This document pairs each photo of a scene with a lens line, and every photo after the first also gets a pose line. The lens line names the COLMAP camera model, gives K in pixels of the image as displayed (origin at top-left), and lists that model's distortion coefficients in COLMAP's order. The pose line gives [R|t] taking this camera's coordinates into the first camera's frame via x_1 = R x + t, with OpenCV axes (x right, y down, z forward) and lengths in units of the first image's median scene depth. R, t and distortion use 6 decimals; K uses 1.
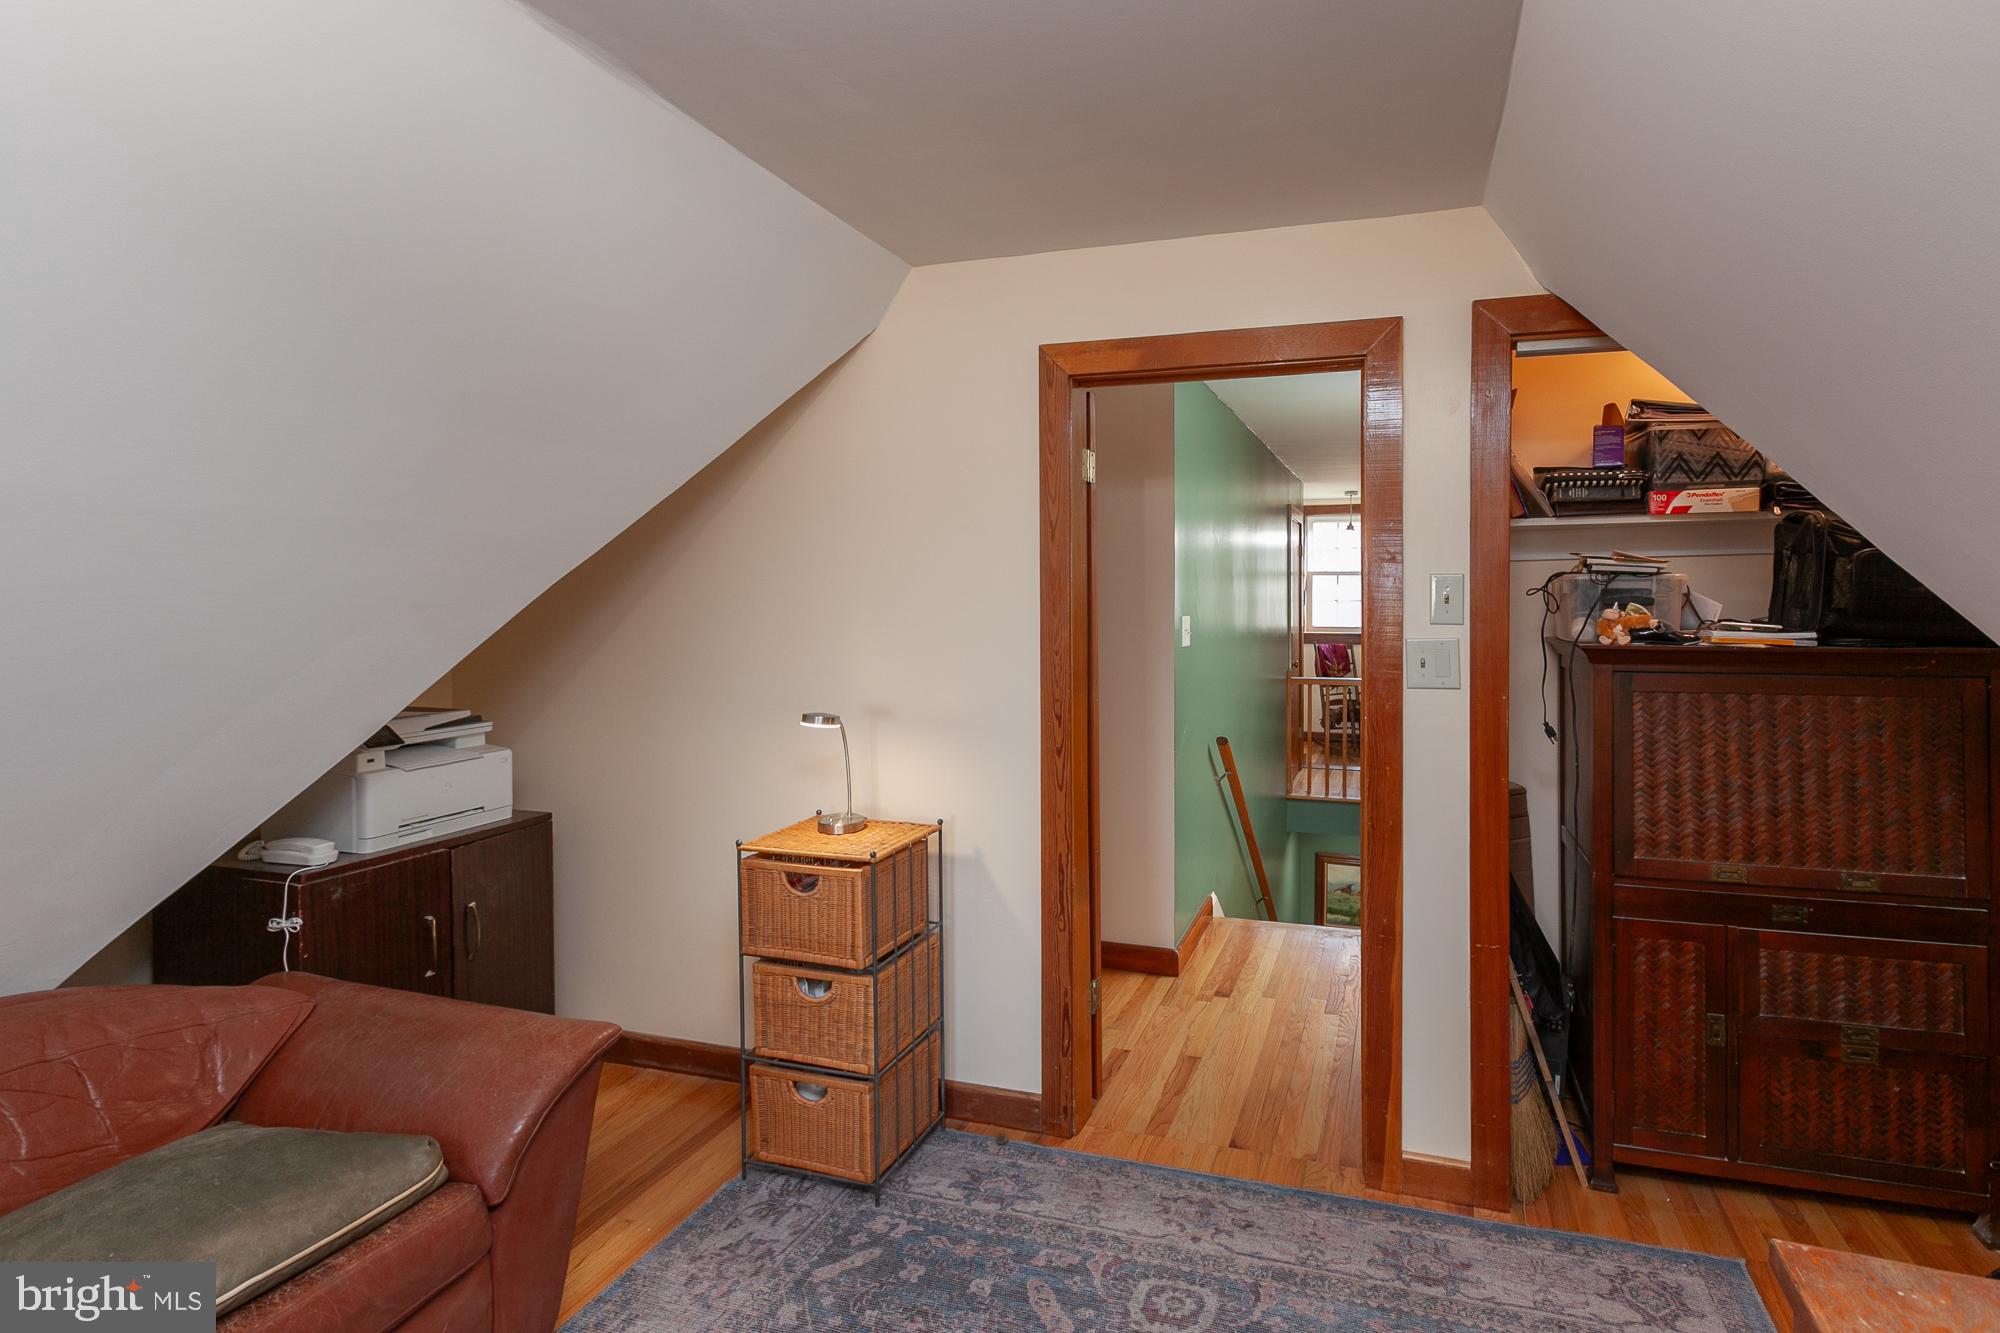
lens RADIAL K [[952.0, 0, 1187.7], [0, 952.0, 612.2], [0, 0, 1]] dist [-0.000703, 0.000056]
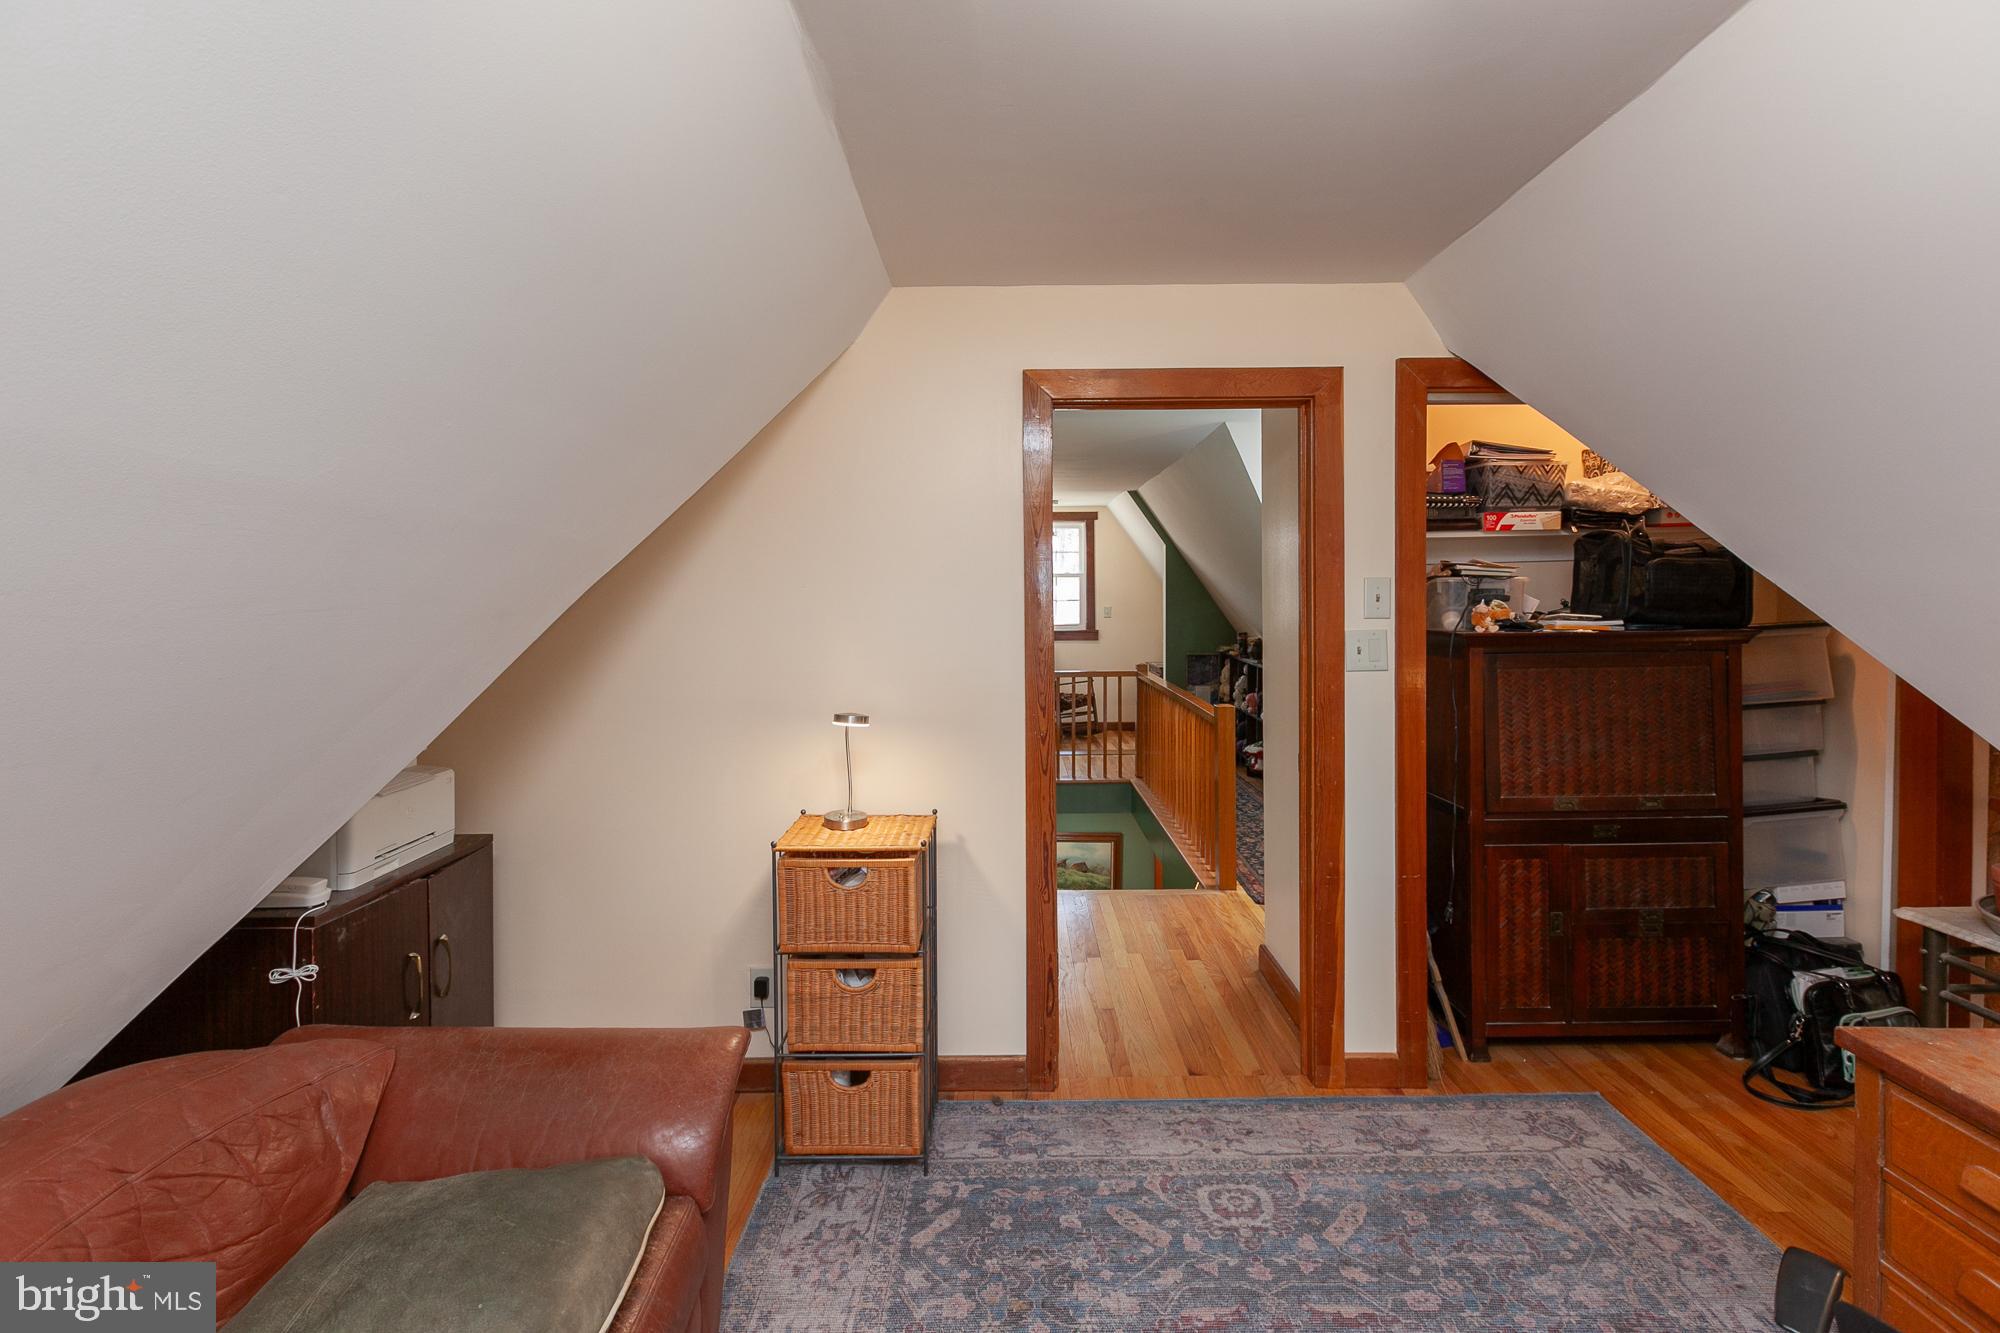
lens RADIAL K [[952.0, 0, 945.7], [0, 952.0, 604.3], [0, 0, 1]] dist [-0.000703, 0.000056]
pose [[0.961307, -0.010972, 0.275262, -0.601788], [0.013033, 0.999899, -0.005659, -0.005960], [-0.275172, 0.009028, 0.961353, -0.032094]]
